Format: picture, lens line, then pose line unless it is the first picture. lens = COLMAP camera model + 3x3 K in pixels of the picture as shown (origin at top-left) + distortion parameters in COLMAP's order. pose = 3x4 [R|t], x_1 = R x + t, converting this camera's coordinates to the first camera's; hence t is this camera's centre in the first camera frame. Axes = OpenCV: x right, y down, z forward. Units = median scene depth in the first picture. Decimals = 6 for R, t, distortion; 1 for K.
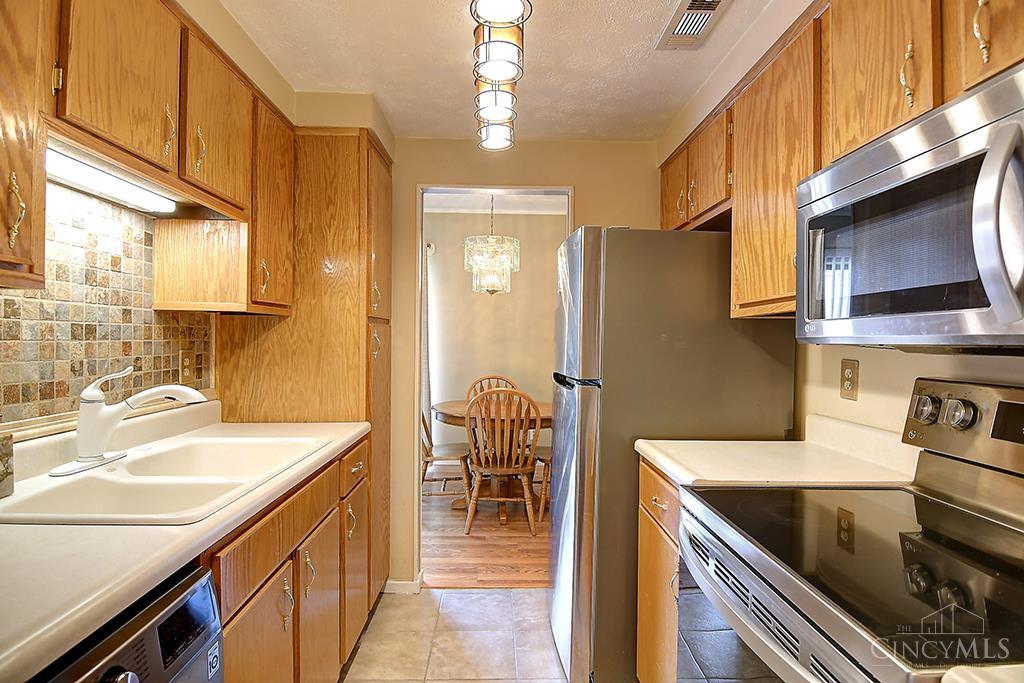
lens RADIAL K [[541.0, 0, 512.2], [0, 541.0, 337.4], [0, 0, 1]] dist [-0.013420, -0.001764]
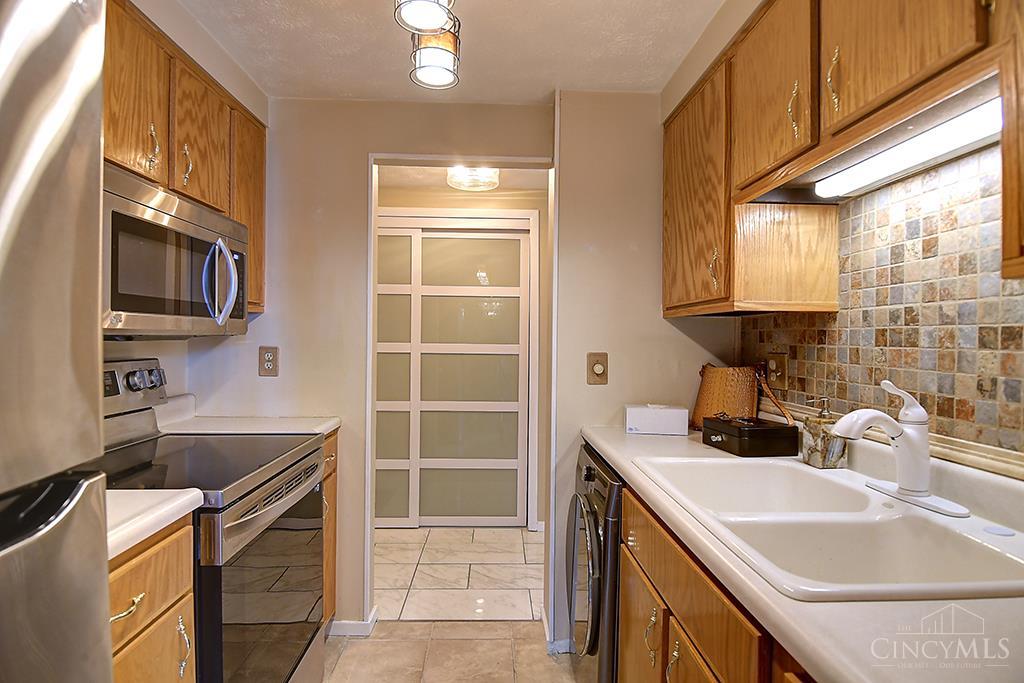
lens RADIAL K [[541.0, 0, 510.4], [0, 541.0, 345.4], [0, 0, 1]] dist [-0.013420, -0.001764]
pose [[-0.999914, -0.008292, -0.010147, -0.156598], [-0.008402, 0.999906, 0.010871, -0.002631], [0.010055, 0.010955, -0.999889, 1.810794]]
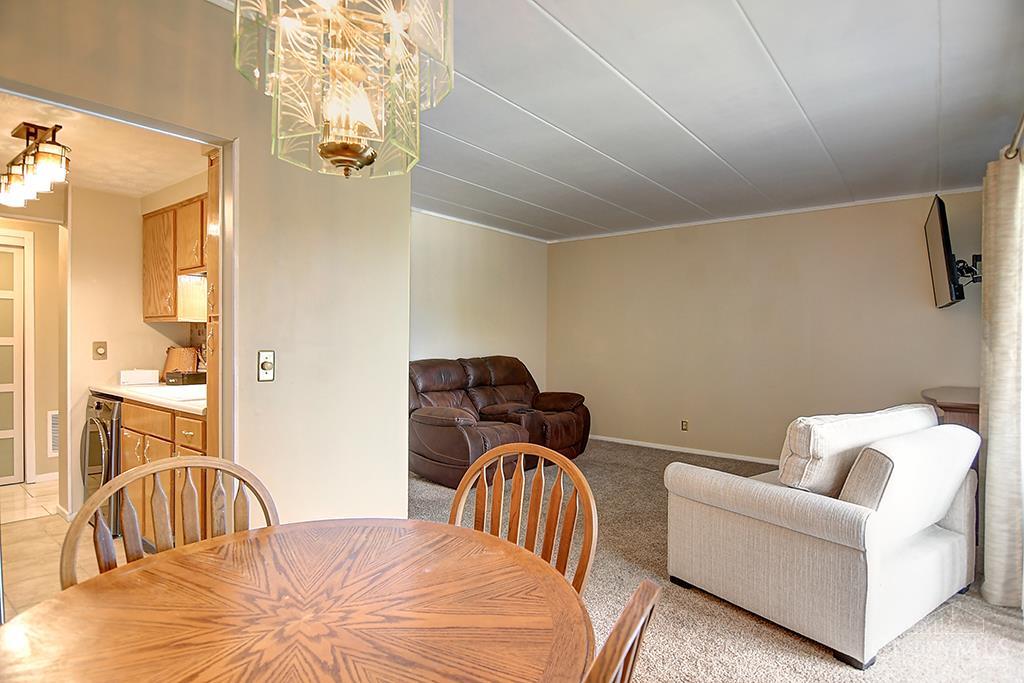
lens RADIAL K [[541.0, 0, 506.7], [0, 541.0, 344.0], [0, 0, 1]] dist [-0.013420, -0.001764]
pose [[-0.645252, 0.003789, -0.763960, 0.228797], [-0.009637, 0.999868, 0.013099, -0.007734], [0.763909, 0.015814, -0.645131, 3.227269]]
